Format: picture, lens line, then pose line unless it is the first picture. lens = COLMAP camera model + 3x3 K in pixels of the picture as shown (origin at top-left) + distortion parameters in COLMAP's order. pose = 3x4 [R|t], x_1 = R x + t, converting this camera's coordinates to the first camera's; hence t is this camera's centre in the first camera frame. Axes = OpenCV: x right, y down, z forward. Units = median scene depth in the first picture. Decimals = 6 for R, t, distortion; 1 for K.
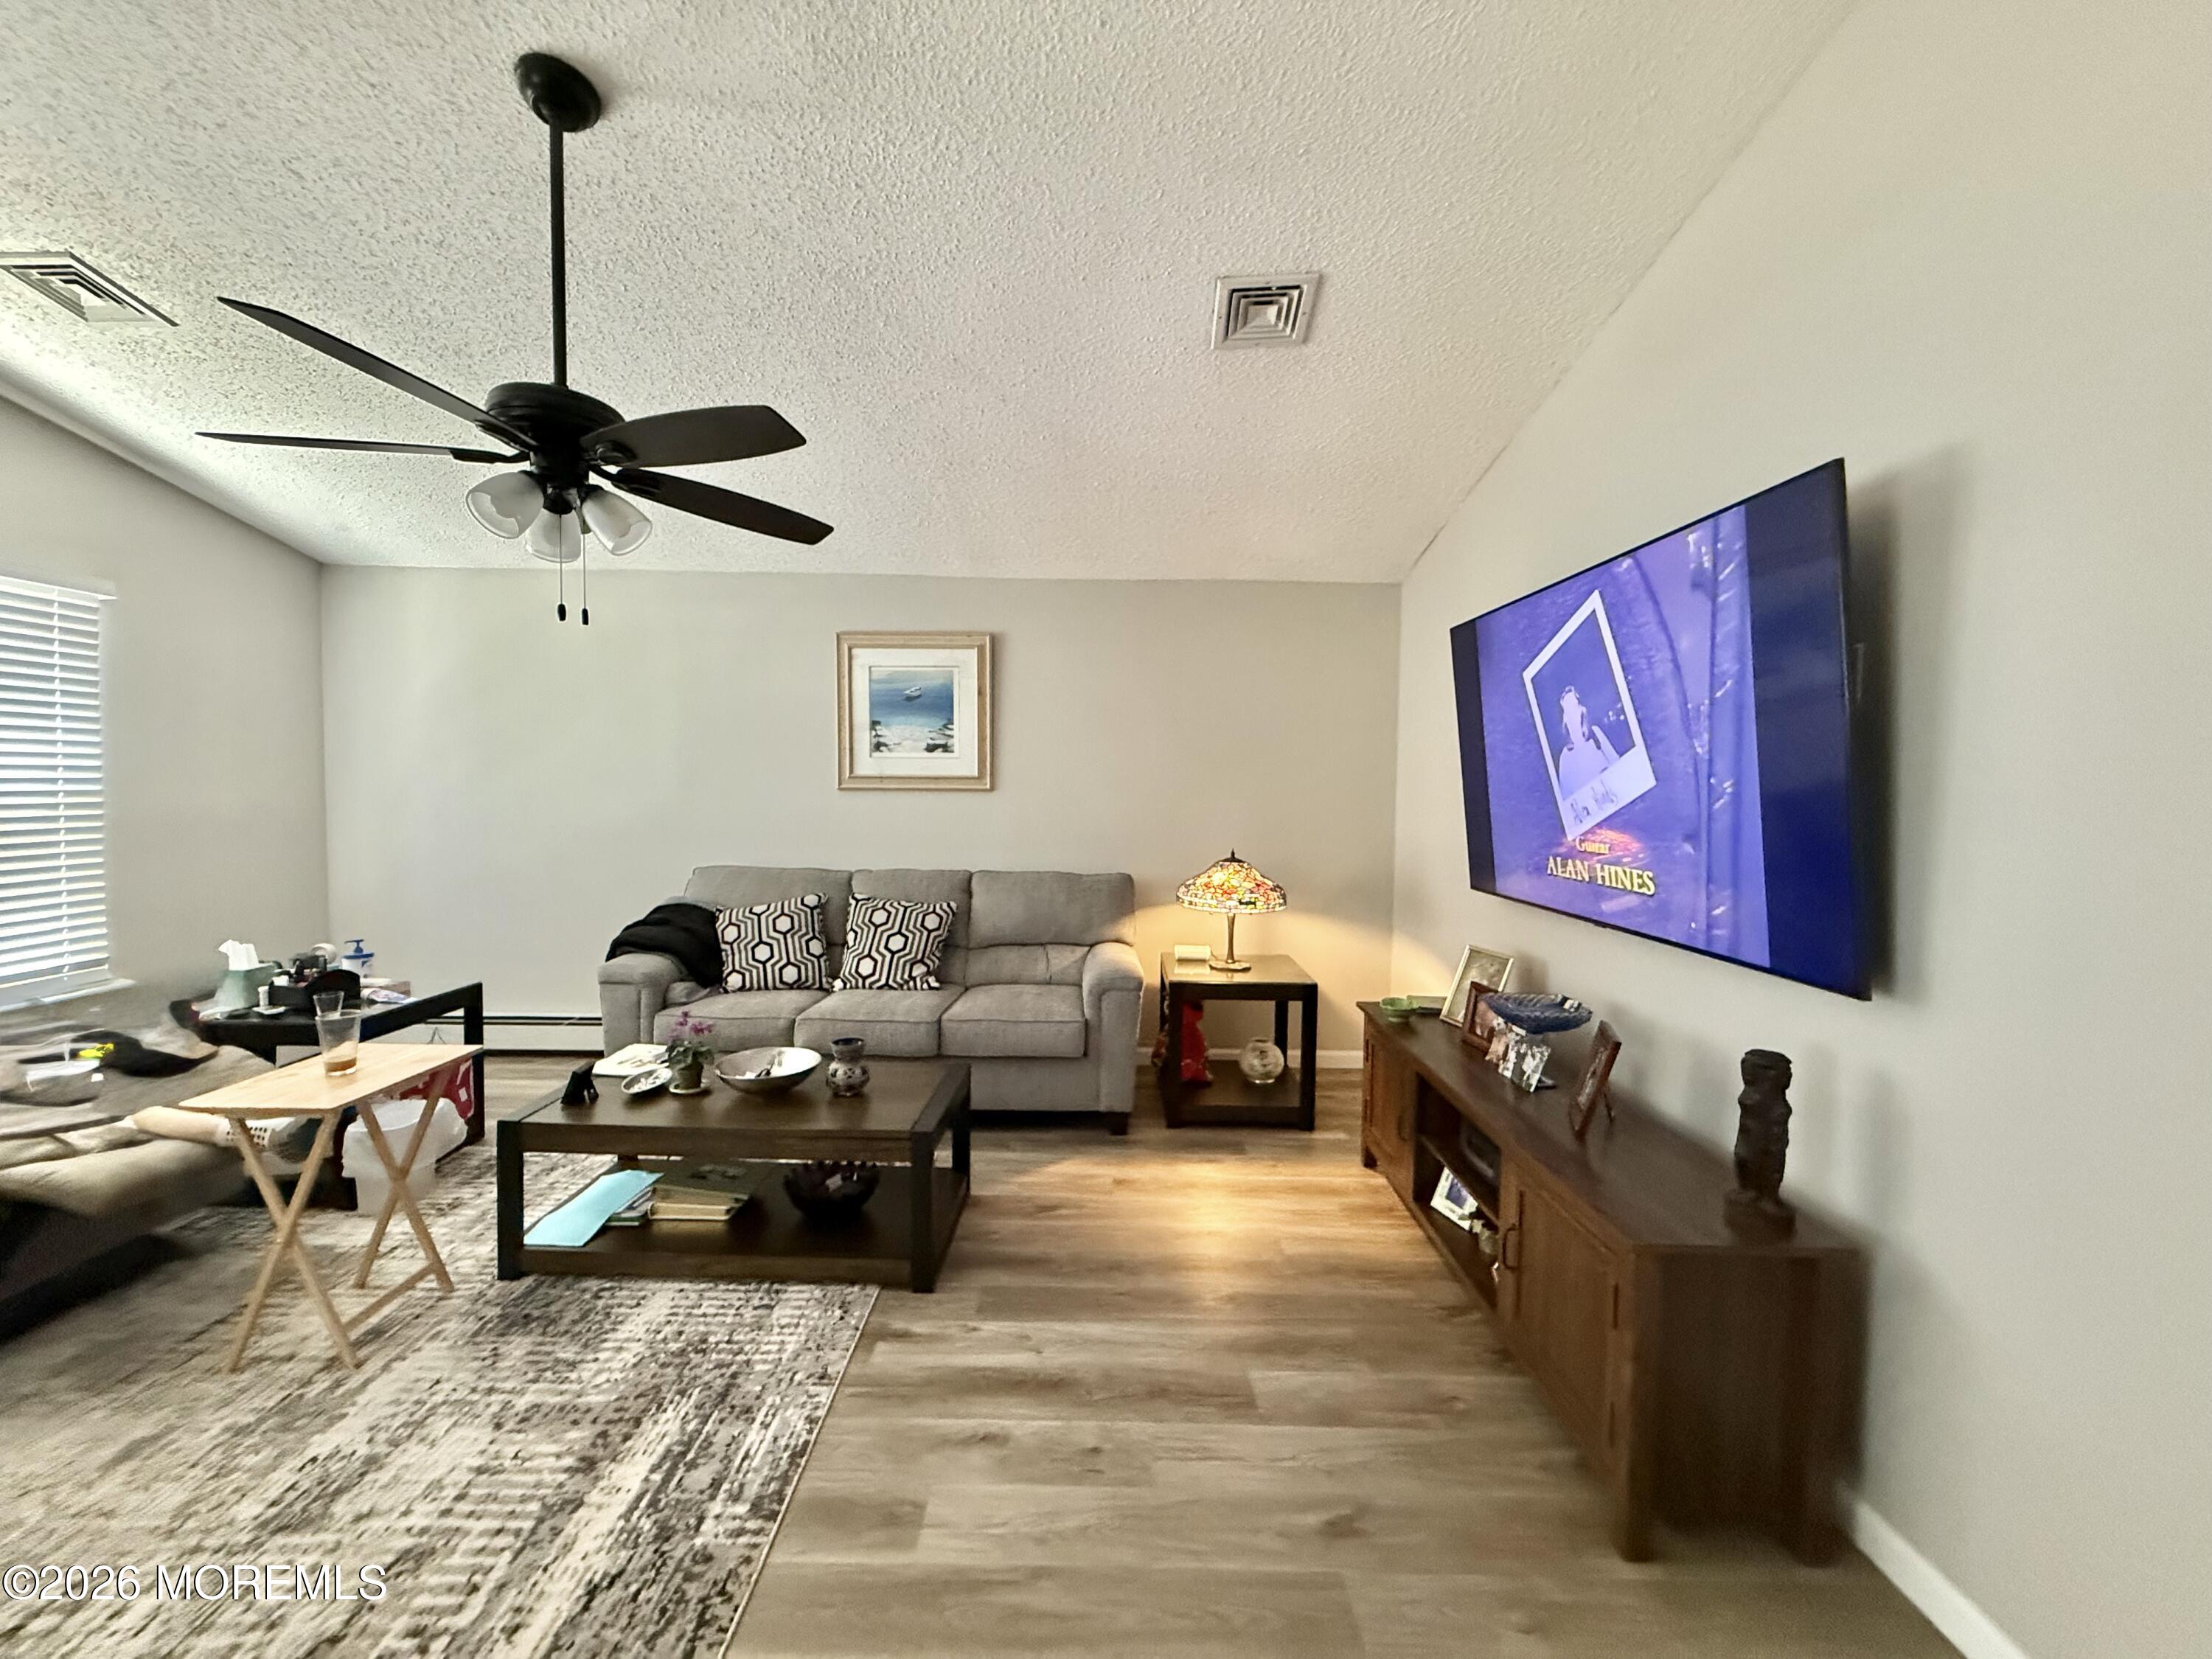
lens RADIAL K [[883.6, 0, 1101.2], [0, 883.6, 828.0], [0, 0, 1]] dist [-0.001478, 0.000426]
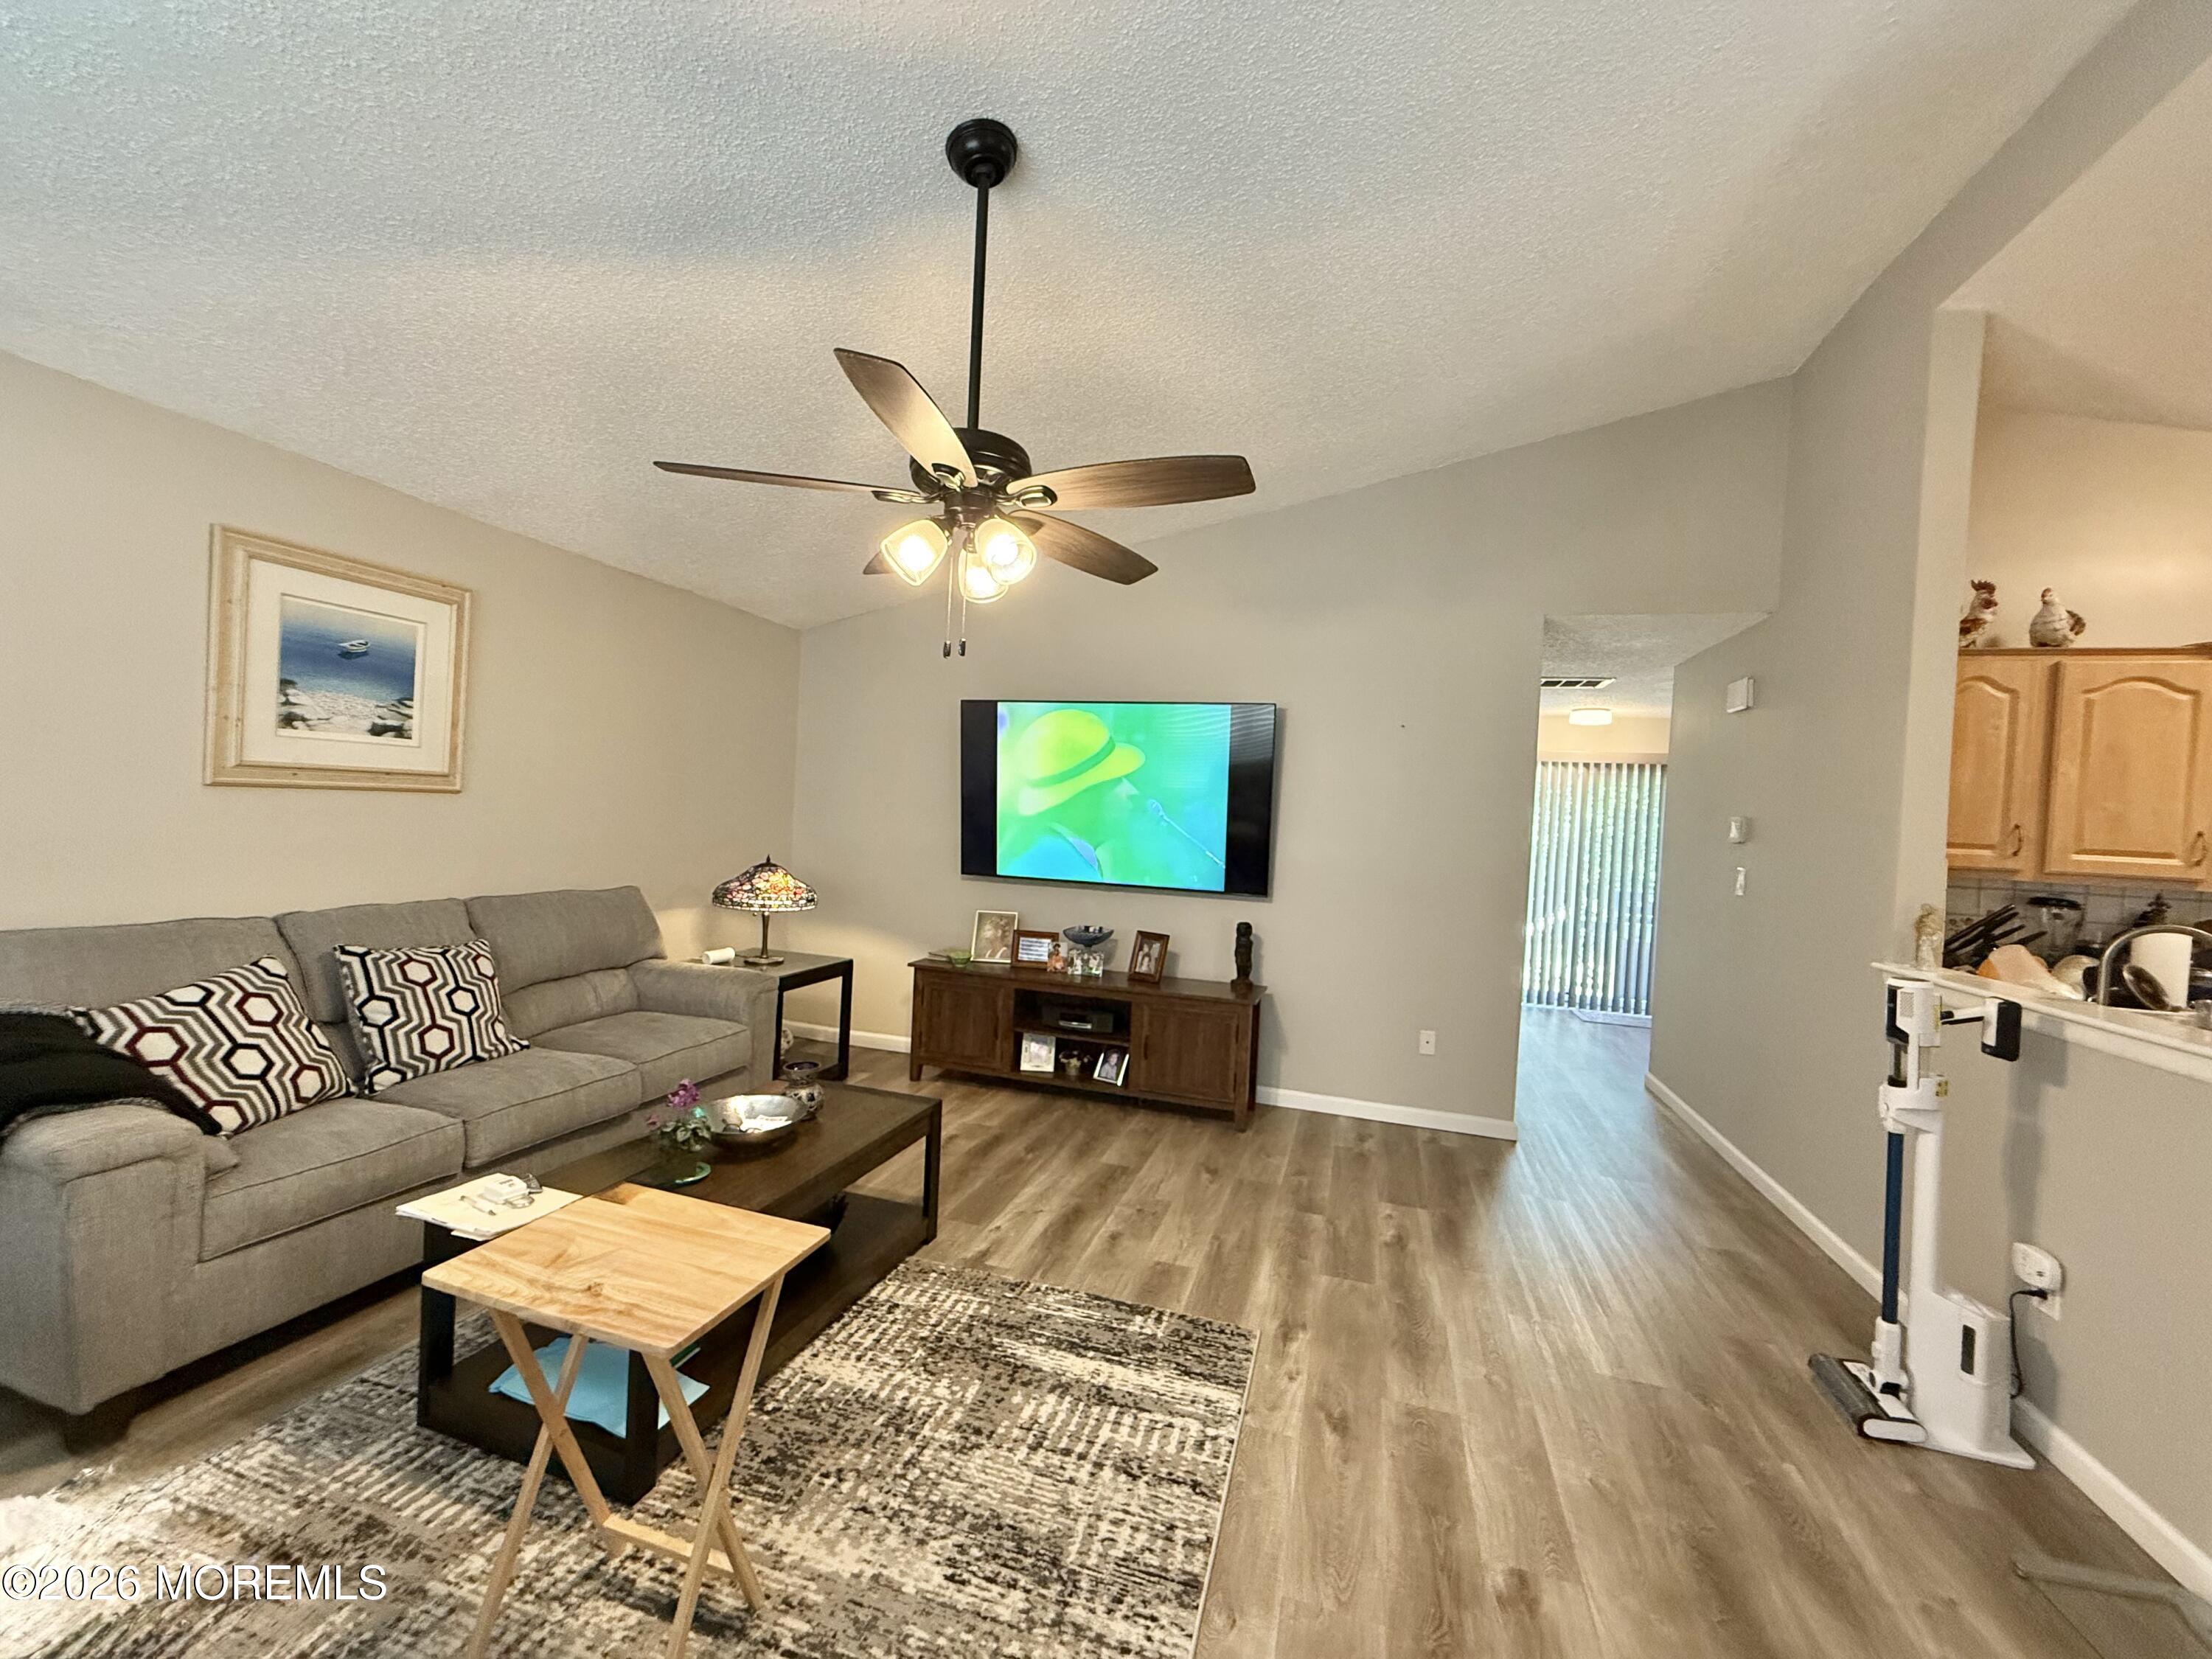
lens RADIAL K [[883.6, 0, 1100.9], [0, 883.6, 826.2], [0, 0, 1]] dist [-0.001478, 0.000426]
pose [[0.291661, -0.011619, 0.956451, -0.844013], [-0.000164, 0.999926, 0.012197, -0.027540], [-0.956522, -0.003714, 0.291637, 0.297382]]
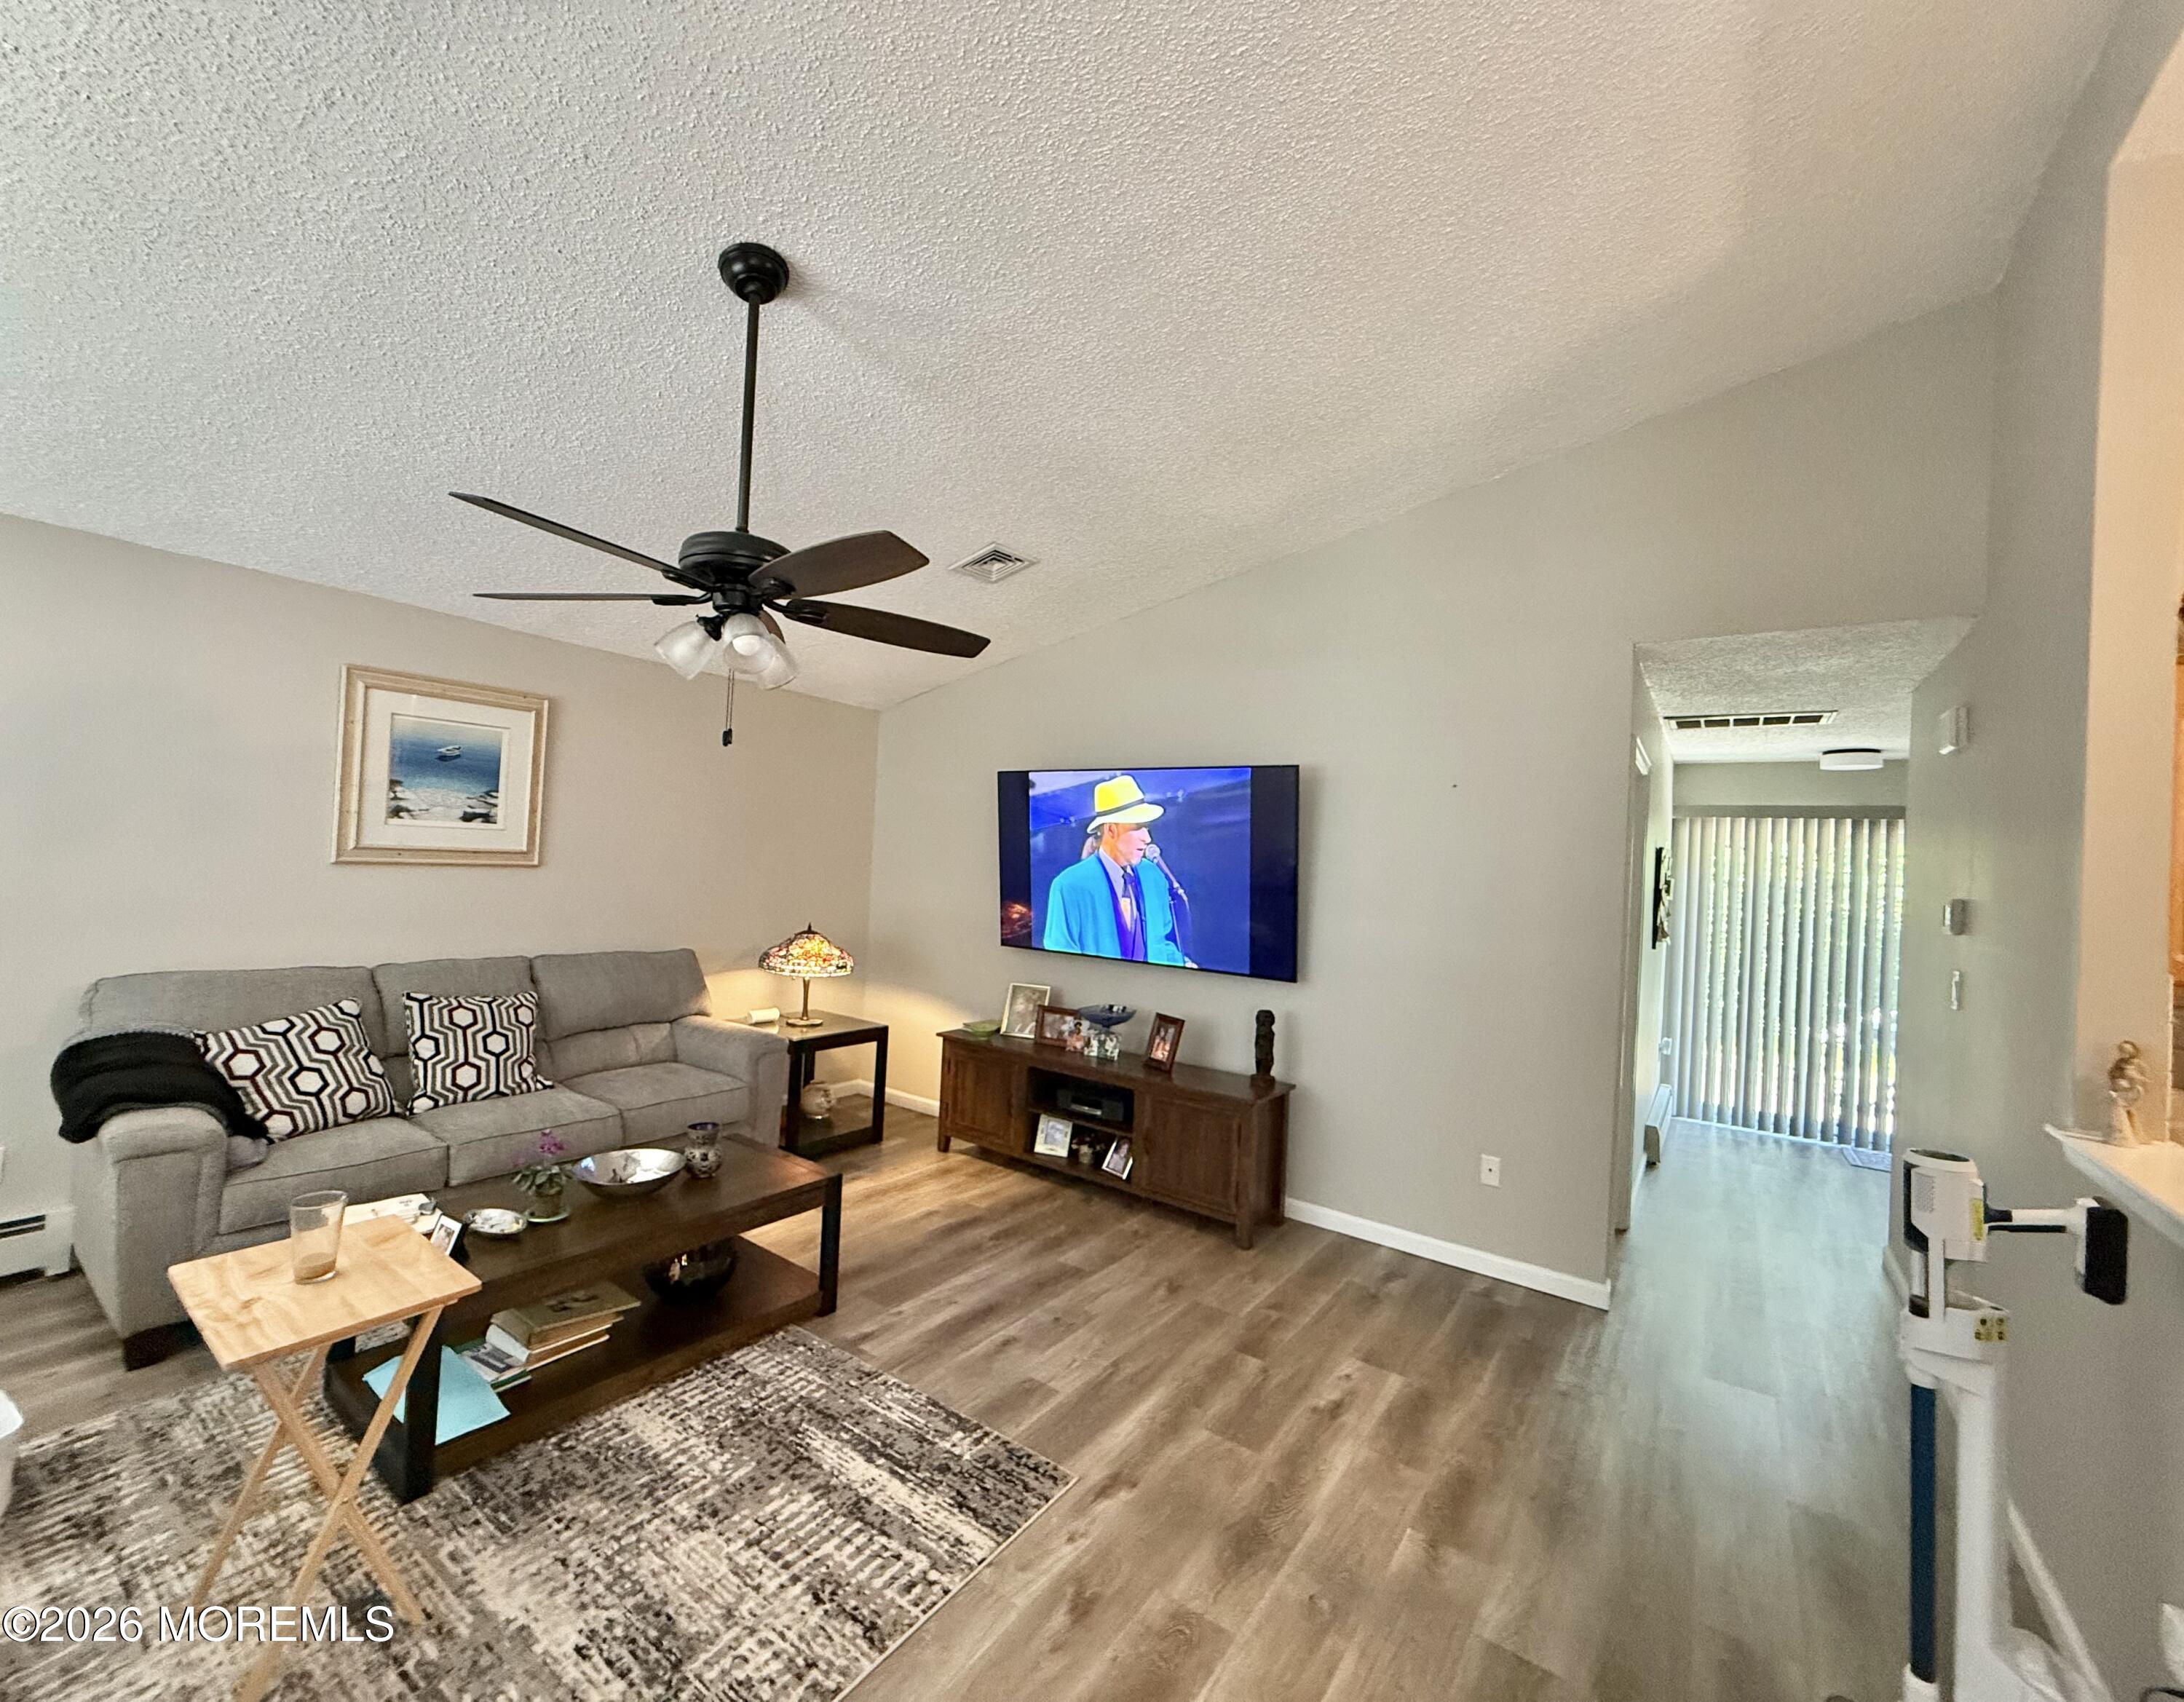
lens RADIAL K [[907.2, 0, 1043.5], [0, 907.2, 847.4], [0, 0, 1]] dist [0.000399, -0.000150]
pose [[0.595989, 0.029654, 0.802445, -0.689435], [-0.004766, 0.999431, -0.033394, -0.041028], [-0.802979, 0.016078, 0.595791, 0.021997]]
